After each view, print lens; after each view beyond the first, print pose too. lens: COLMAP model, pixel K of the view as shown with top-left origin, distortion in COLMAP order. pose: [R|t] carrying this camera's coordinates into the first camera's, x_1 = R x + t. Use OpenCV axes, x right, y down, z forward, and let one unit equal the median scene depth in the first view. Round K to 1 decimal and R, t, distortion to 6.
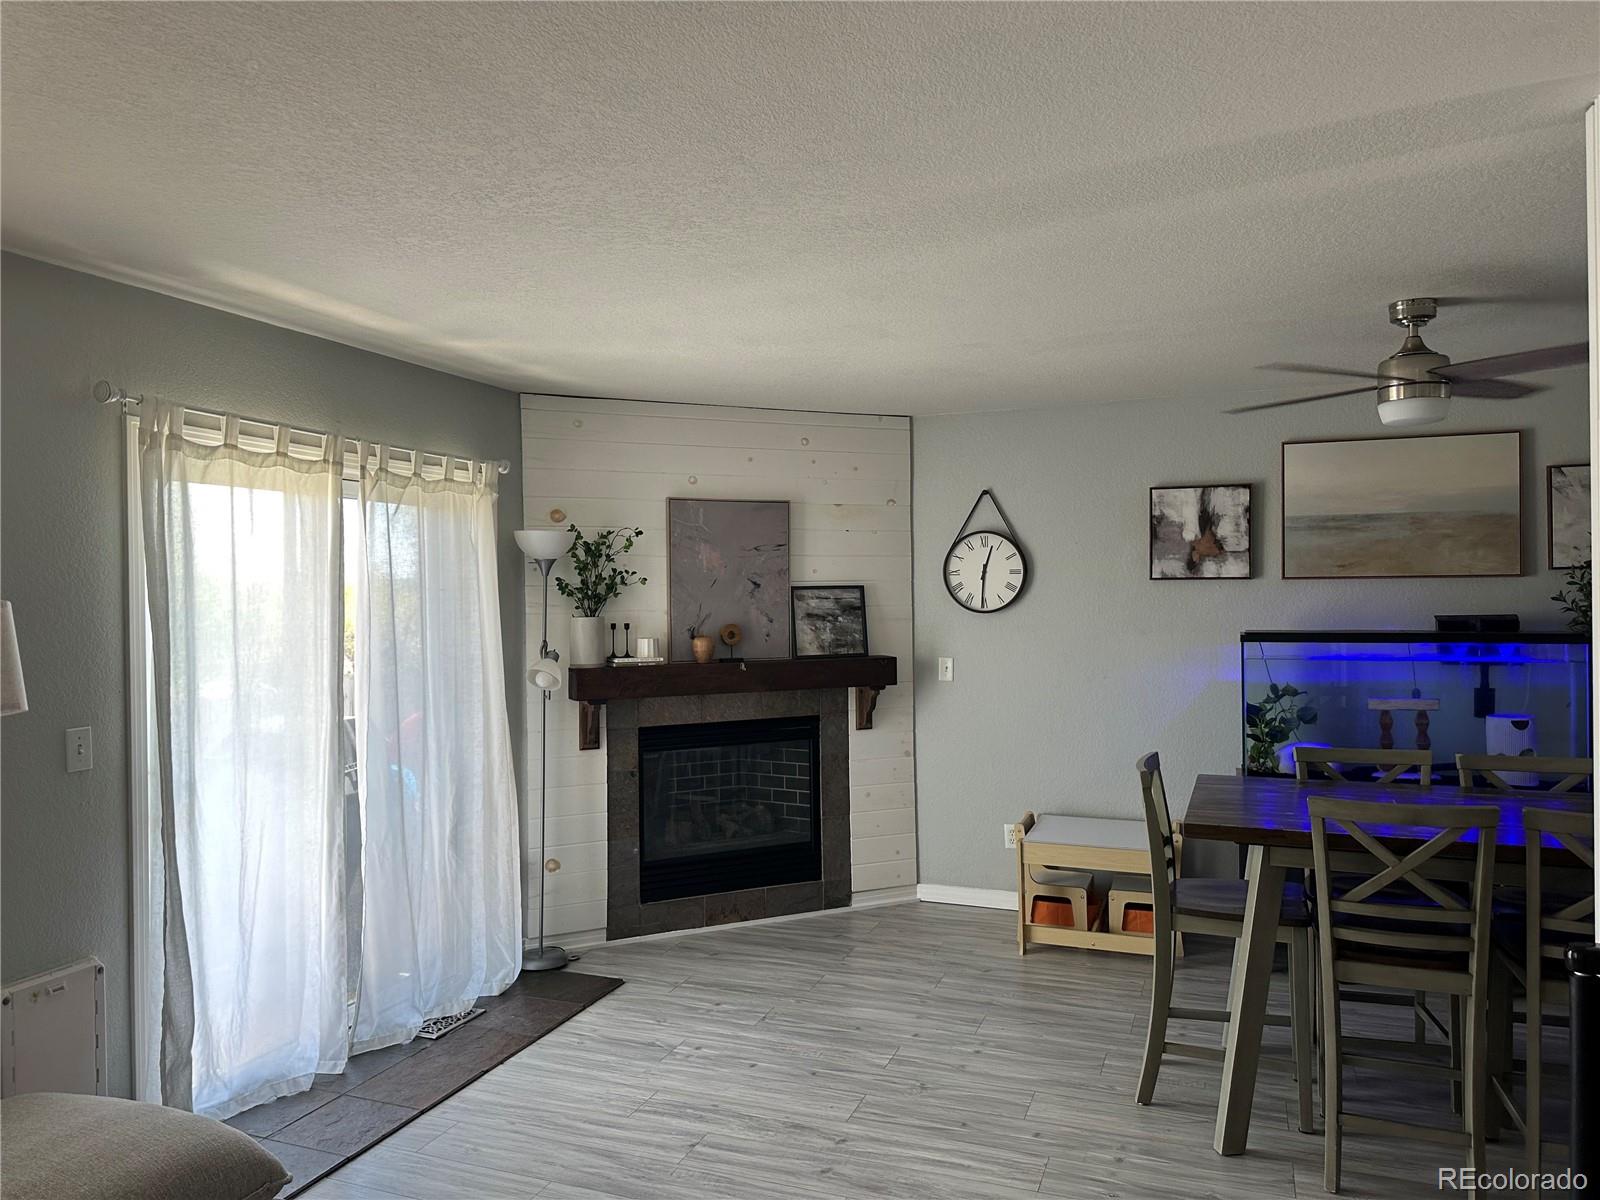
lens RADIAL K [[1112.7, 0, 799.9], [0, 1112.7, 592.3], [0, 0, 1]] dist [0.128648, -0.229952]
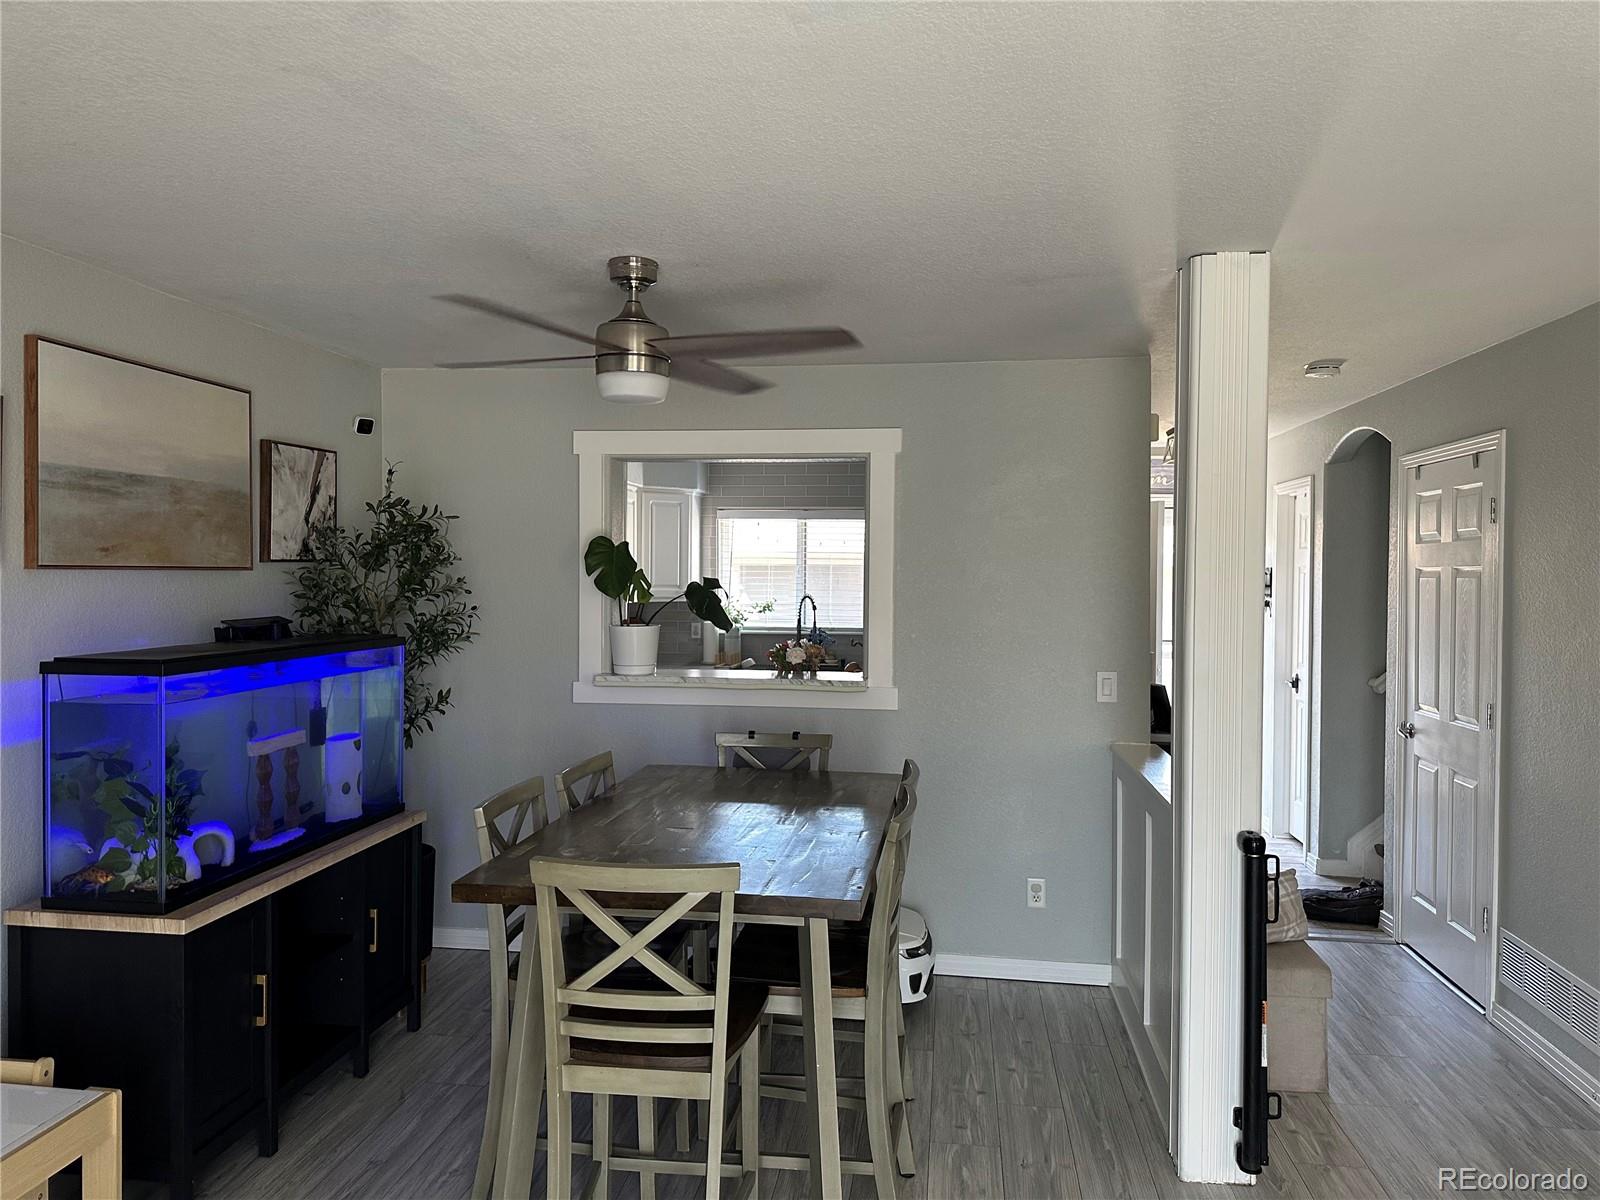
lens RADIAL K [[1112.7, 0, 799.9], [0, 1112.7, 592.3], [0, 0, 1]] dist [0.128648, -0.229952]
pose [[-0.216981, -0.008496, 0.976139, -0.242539], [-0.008705, 0.999939, 0.006769, -0.006804], [-0.976137, -0.007028, -0.217042, 0.772236]]
